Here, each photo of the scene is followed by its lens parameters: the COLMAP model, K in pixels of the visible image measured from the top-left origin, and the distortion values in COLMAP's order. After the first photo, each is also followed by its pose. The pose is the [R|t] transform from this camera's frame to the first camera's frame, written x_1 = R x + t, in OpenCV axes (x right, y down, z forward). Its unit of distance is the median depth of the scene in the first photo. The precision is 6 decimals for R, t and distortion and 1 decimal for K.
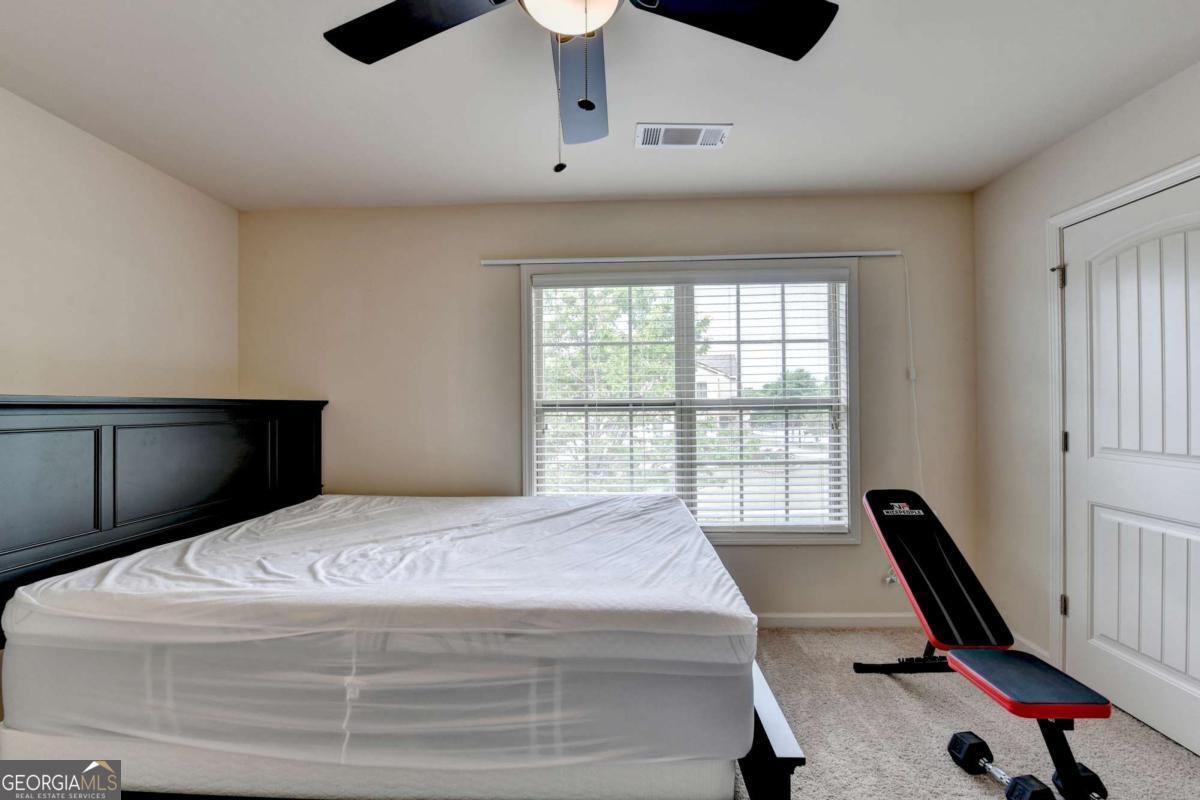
lens RADIAL K [[492.1, 0, 598.1], [0, 492.1, 405.1], [0, 0, 1]] dist [-0.016770, -0.000454]
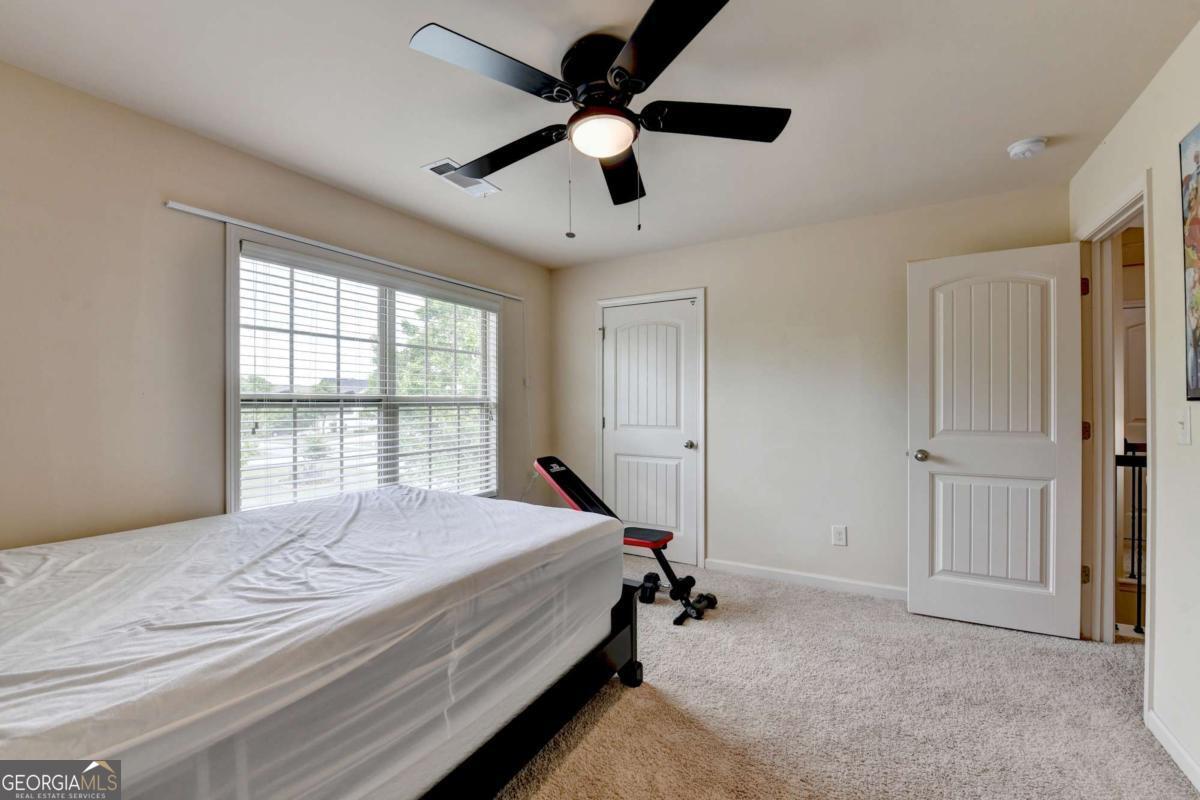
lens RADIAL K [[492.1, 0, 598.1], [0, 492.1, 405.1], [0, 0, 1]] dist [-0.016770, -0.000454]
pose [[0.475382, 0.004182, 0.879770, -0.577572], [0.000137, 0.999988, -0.004827, 0.014133], [-0.879780, 0.002416, 0.475376, 0.099788]]
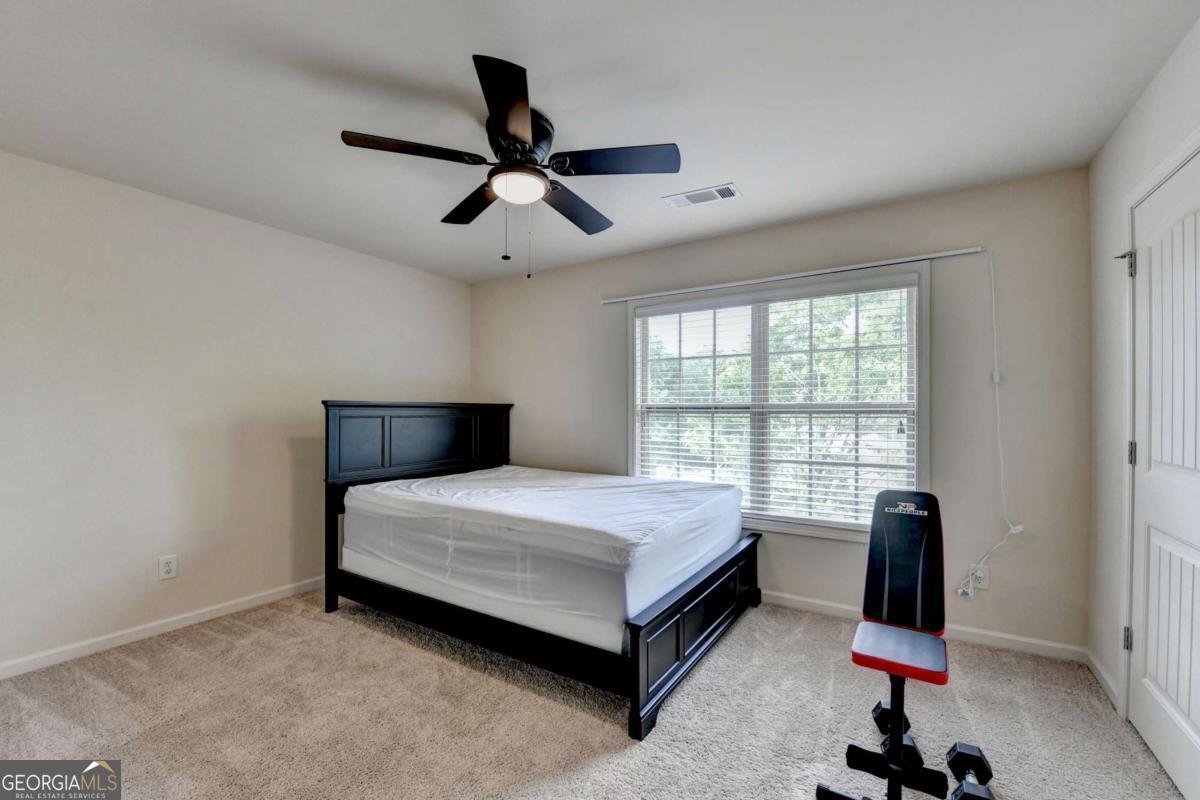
lens RADIAL K [[505.9, 0, 601.6], [0, 505.9, 419.0], [0, 0, 1]] dist [-0.000950, -0.007786]
pose [[0.862843, 0.018114, -0.505148, 0.485586], [-0.008246, 0.999729, 0.021763, 0.001310], [0.505406, -0.014613, 0.862758, -0.216285]]
